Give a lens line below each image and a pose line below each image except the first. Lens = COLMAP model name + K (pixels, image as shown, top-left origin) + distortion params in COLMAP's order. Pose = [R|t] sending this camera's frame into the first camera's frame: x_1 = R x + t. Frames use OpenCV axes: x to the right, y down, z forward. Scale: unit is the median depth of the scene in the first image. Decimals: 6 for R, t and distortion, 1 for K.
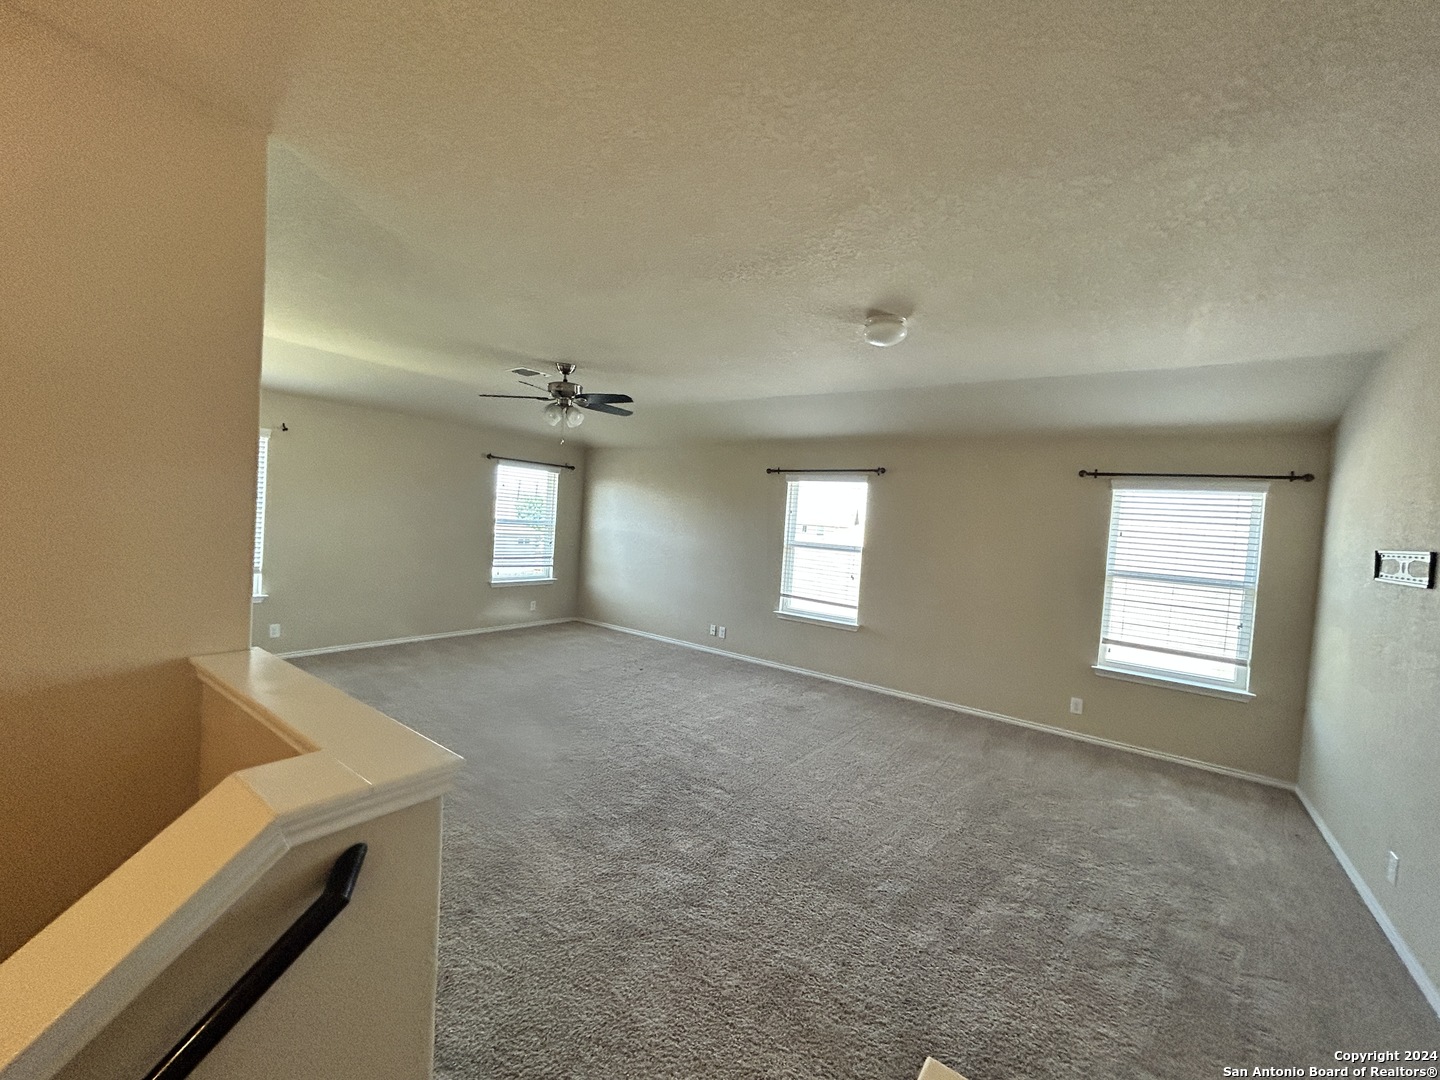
lens RADIAL K [[572.7, 0, 758.3], [0, 572.7, 533.1], [0, 0, 1]] dist [0.000329, 0.000047]
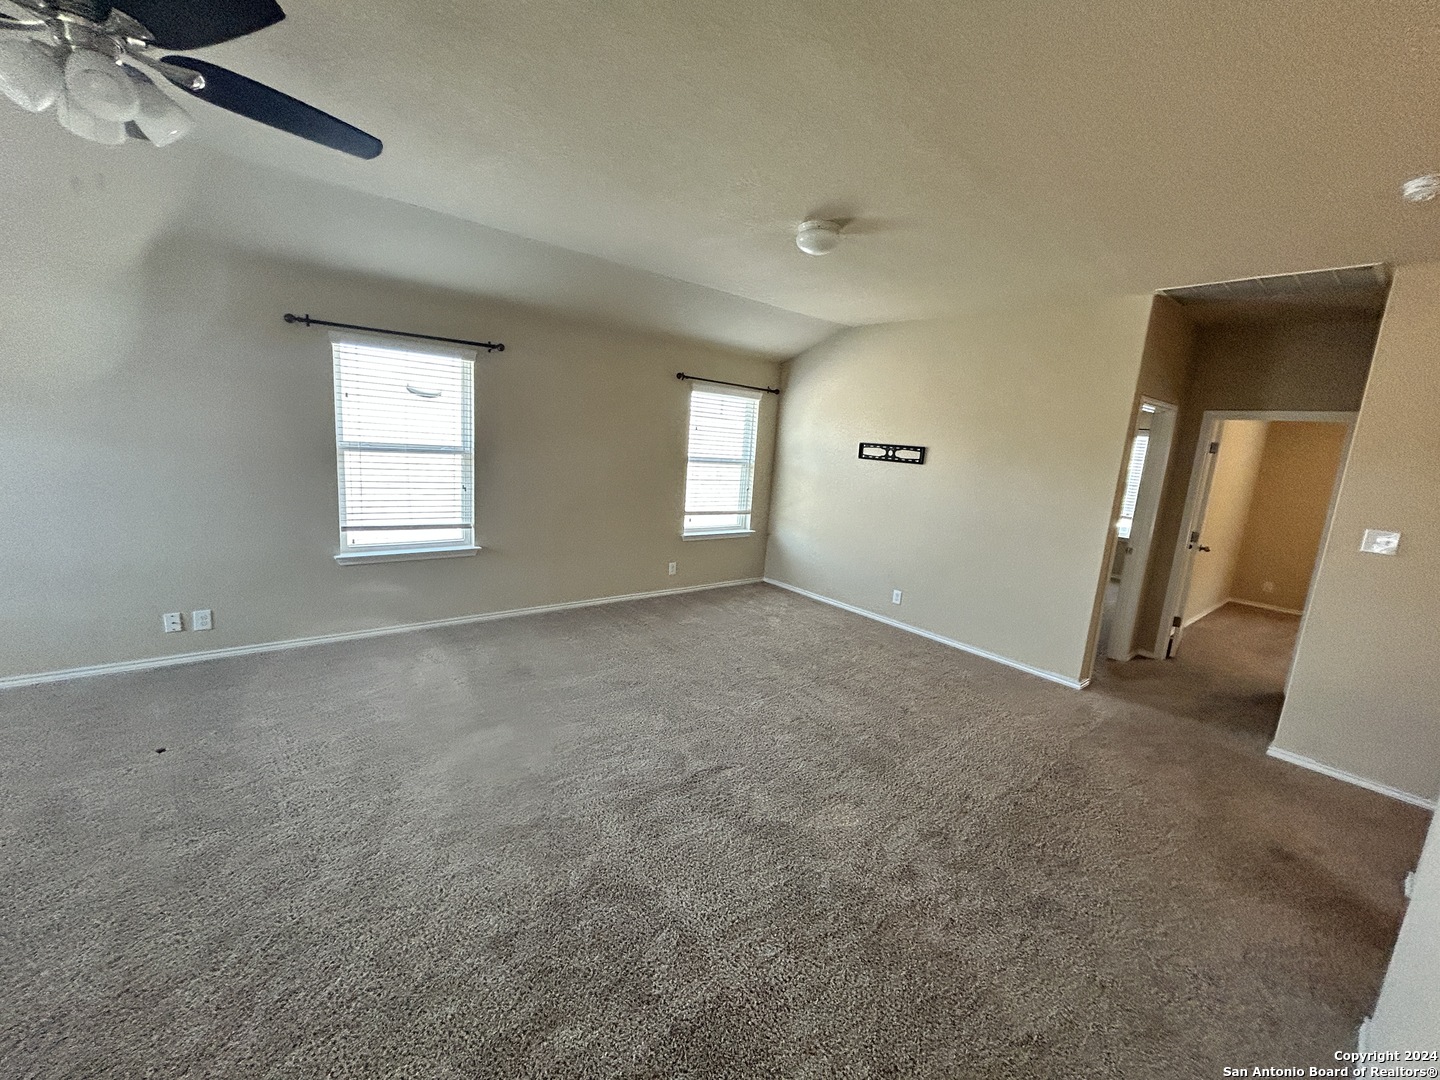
lens RADIAL K [[576.8, 0, 720.0], [0, 576.8, 540.0], [0, 0, 1]] dist [-0.000386, -0.000047]
pose [[0.292734, -0.210197, 0.932804, -0.576604], [-0.023967, 0.973619, 0.226916, -0.046464], [-0.955893, -0.088783, 0.279974, 0.557726]]
